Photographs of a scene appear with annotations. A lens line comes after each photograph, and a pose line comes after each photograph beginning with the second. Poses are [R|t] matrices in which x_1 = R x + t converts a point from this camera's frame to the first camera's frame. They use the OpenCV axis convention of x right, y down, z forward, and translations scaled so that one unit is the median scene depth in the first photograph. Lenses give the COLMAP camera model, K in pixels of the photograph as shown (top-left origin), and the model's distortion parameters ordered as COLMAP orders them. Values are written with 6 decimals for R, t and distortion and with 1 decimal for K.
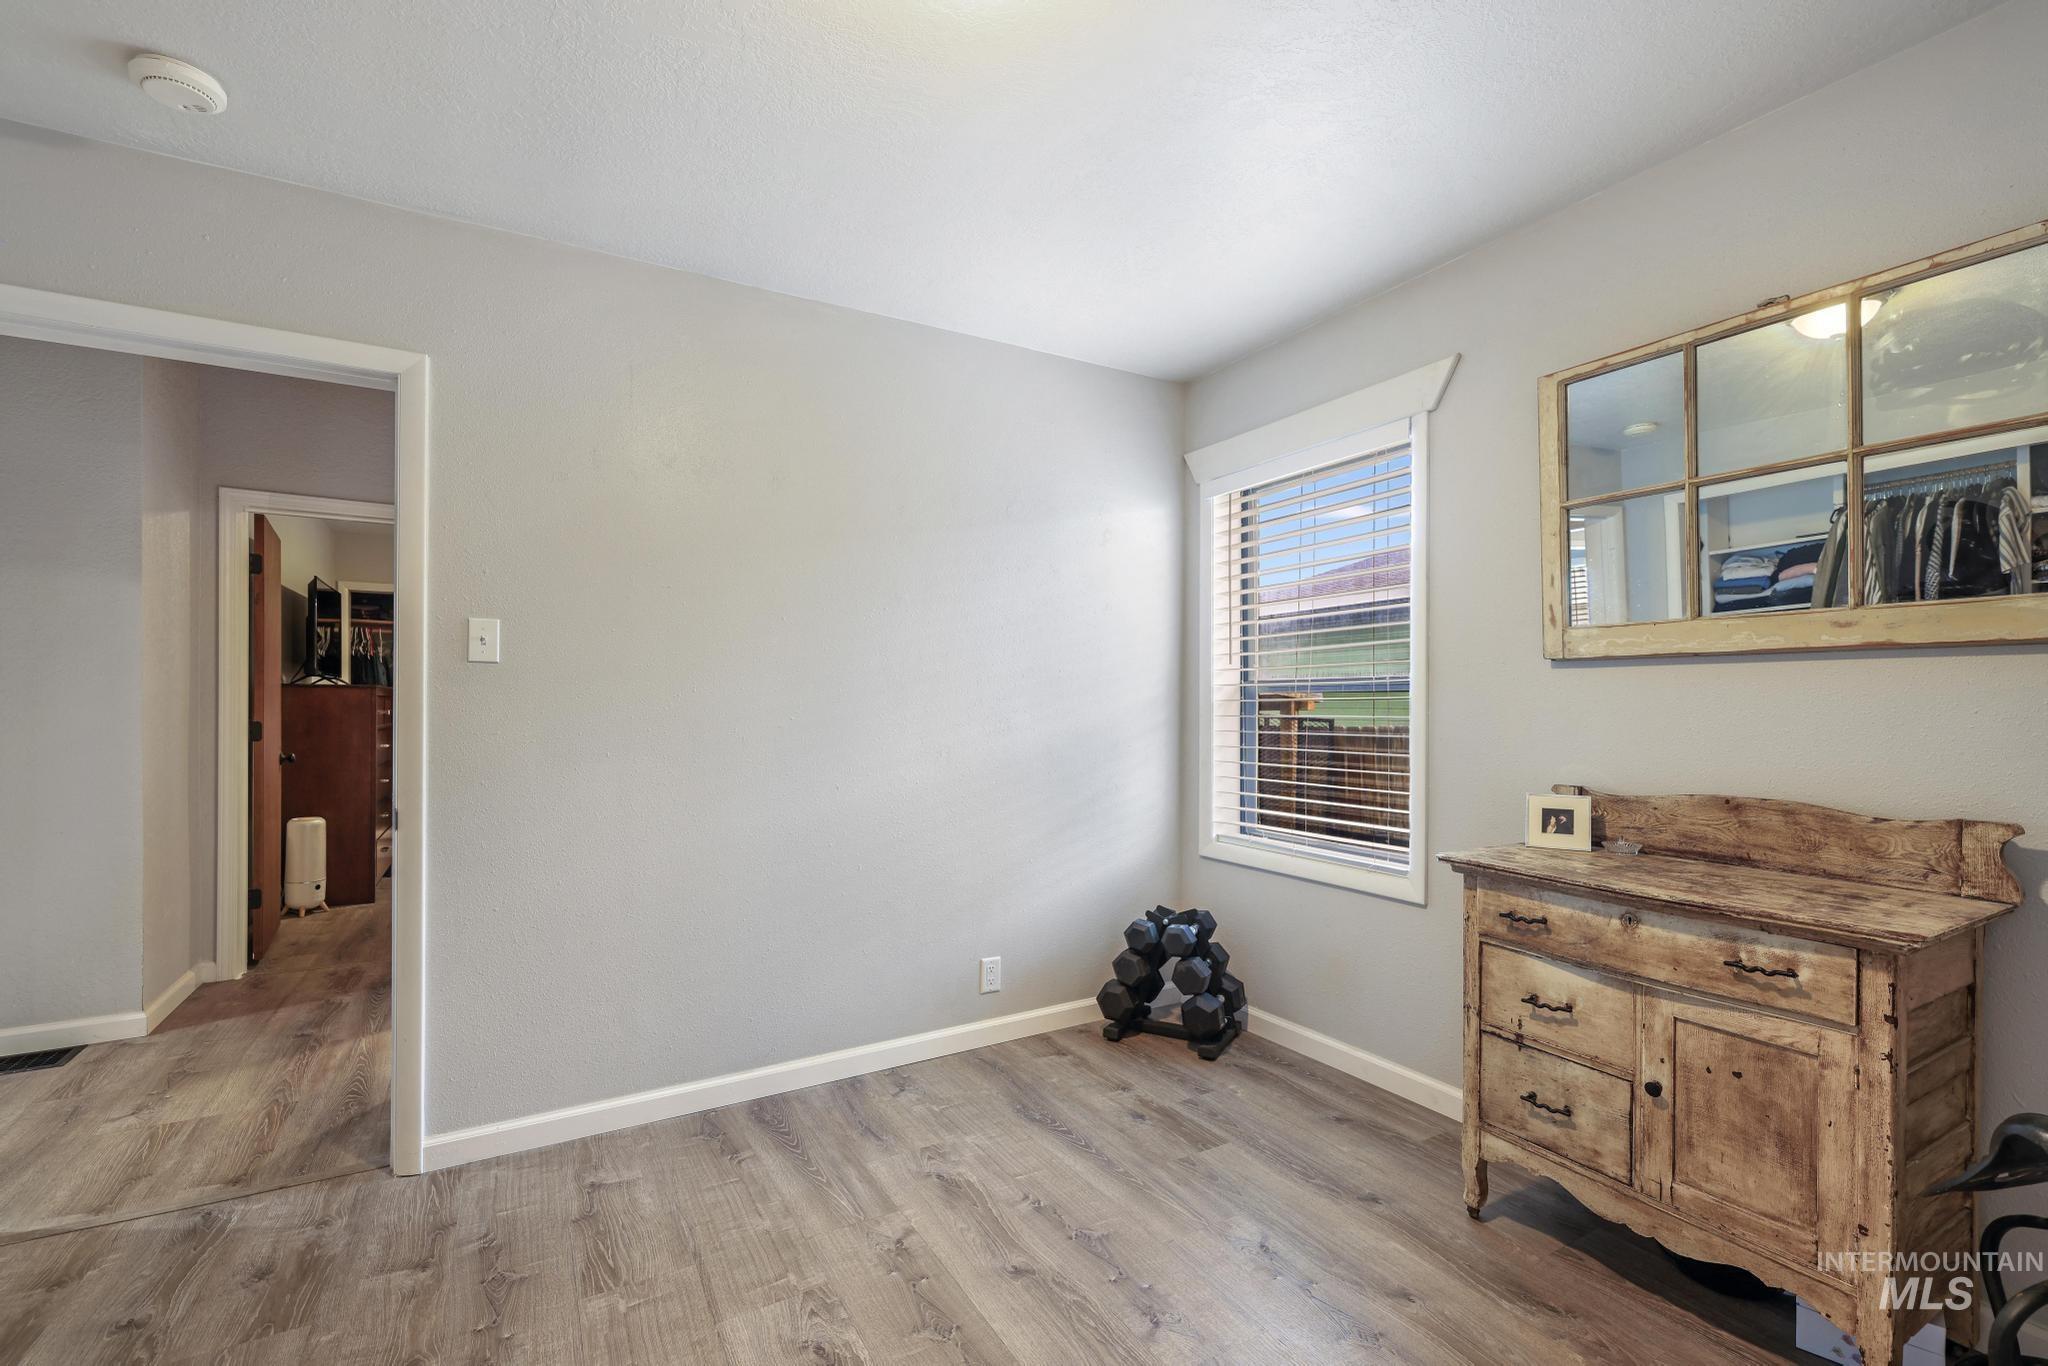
lens RADIAL K [[871.9, 0, 1025.2], [0, 871.9, 712.3], [0, 0, 1]] dist [-0.000917, -0.000027]
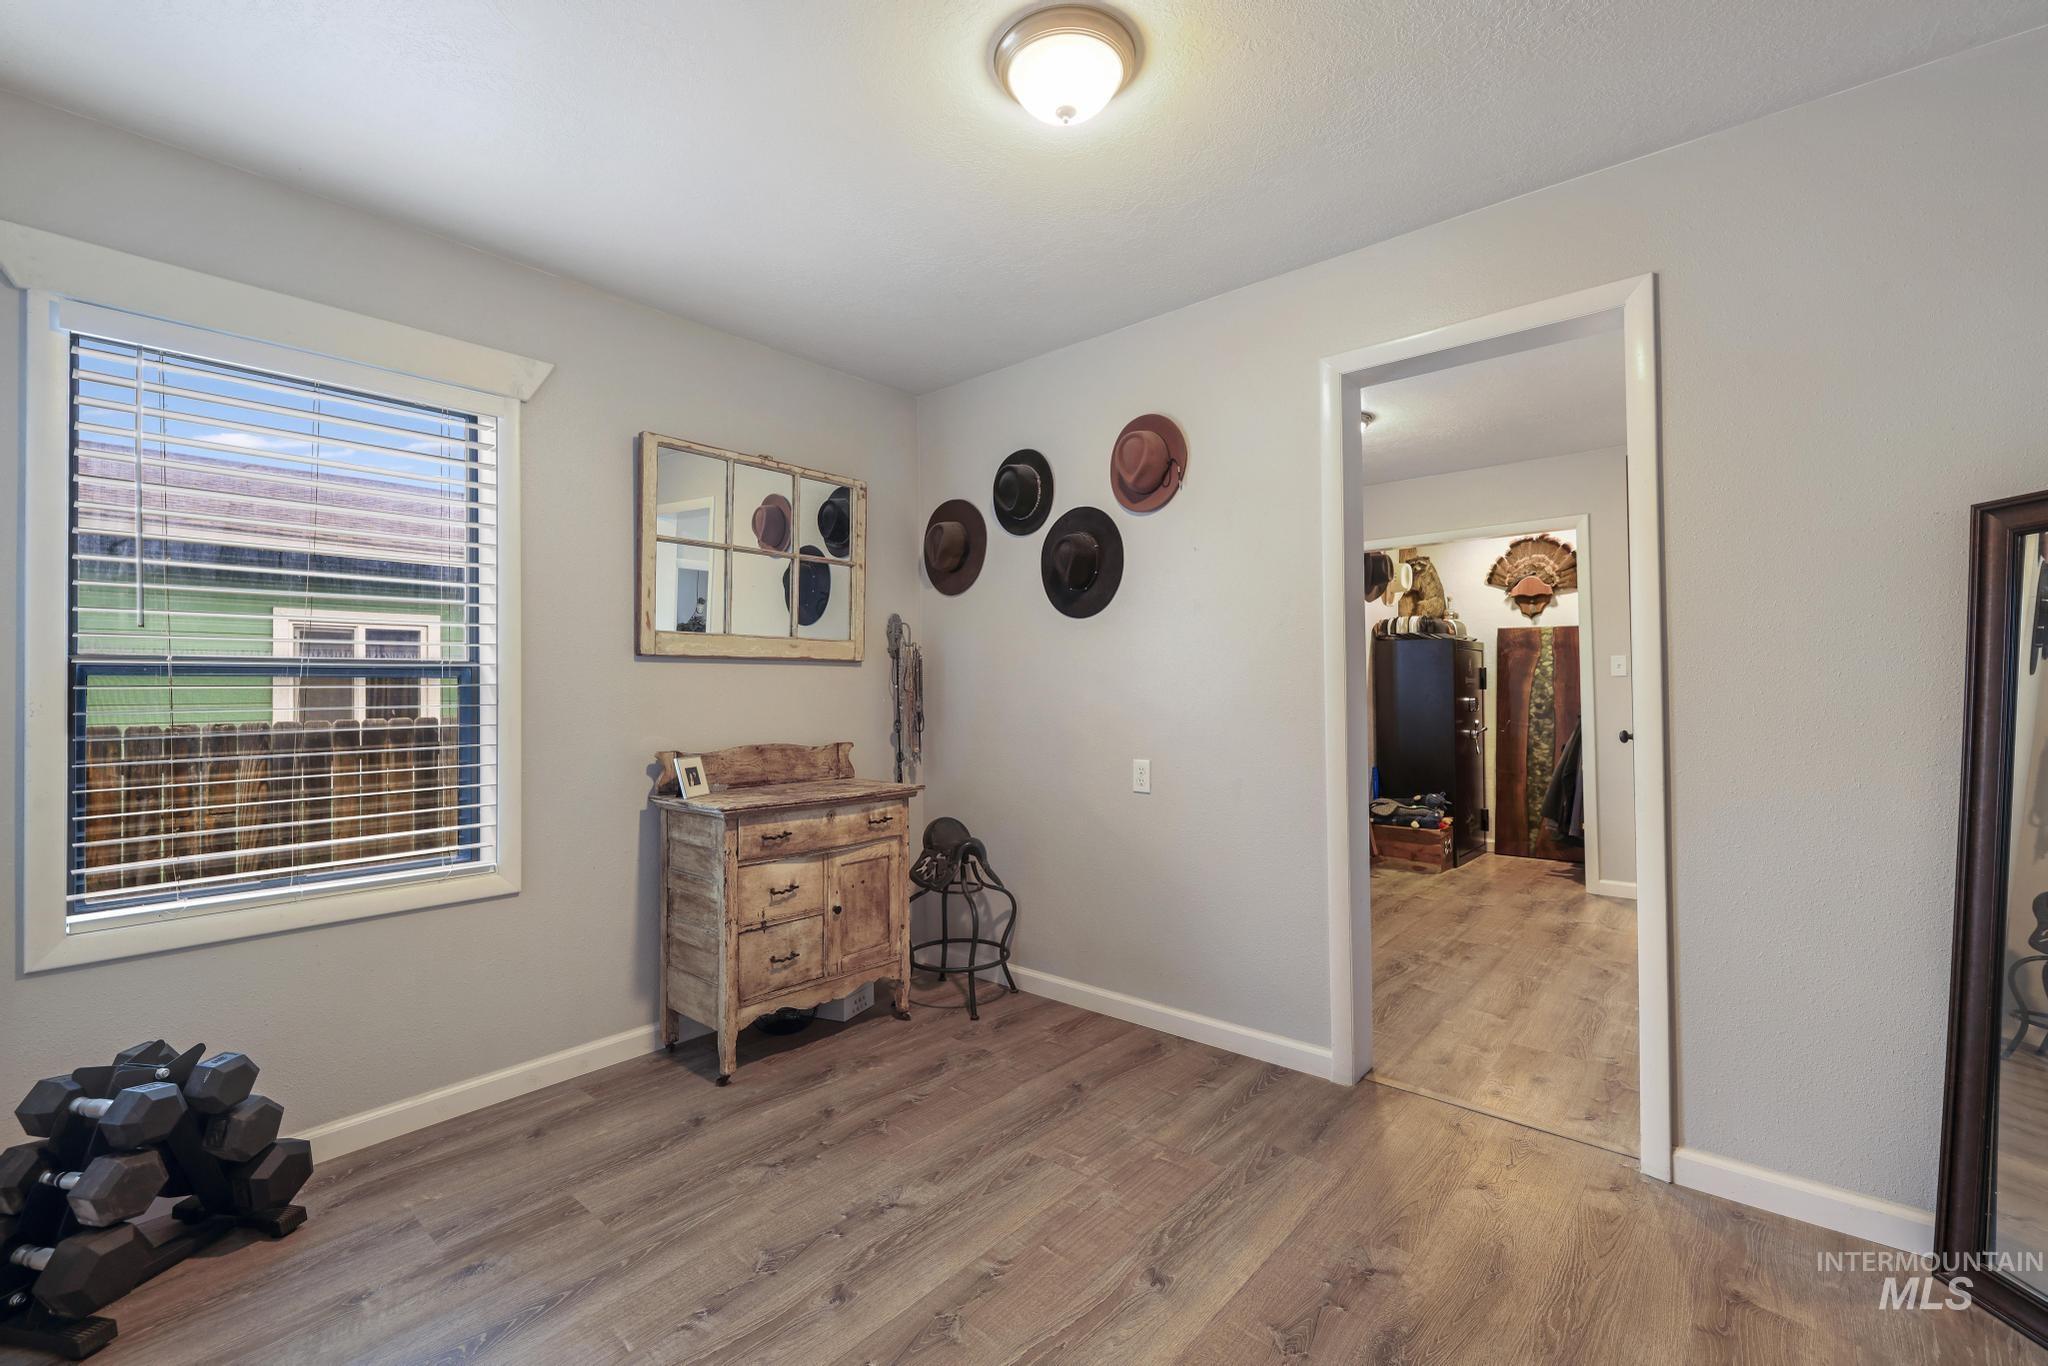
lens RADIAL K [[879.3, 0, 1012.8], [0, 879.3, 680.8], [0, 0, 1]] dist [-0.001179, -0.000086]
pose [[-0.320290, 0.012197, 0.947241, -0.977978], [0.015683, 0.999848, -0.007572, -0.004911], [-0.947190, 0.012430, -0.320433, 1.134627]]
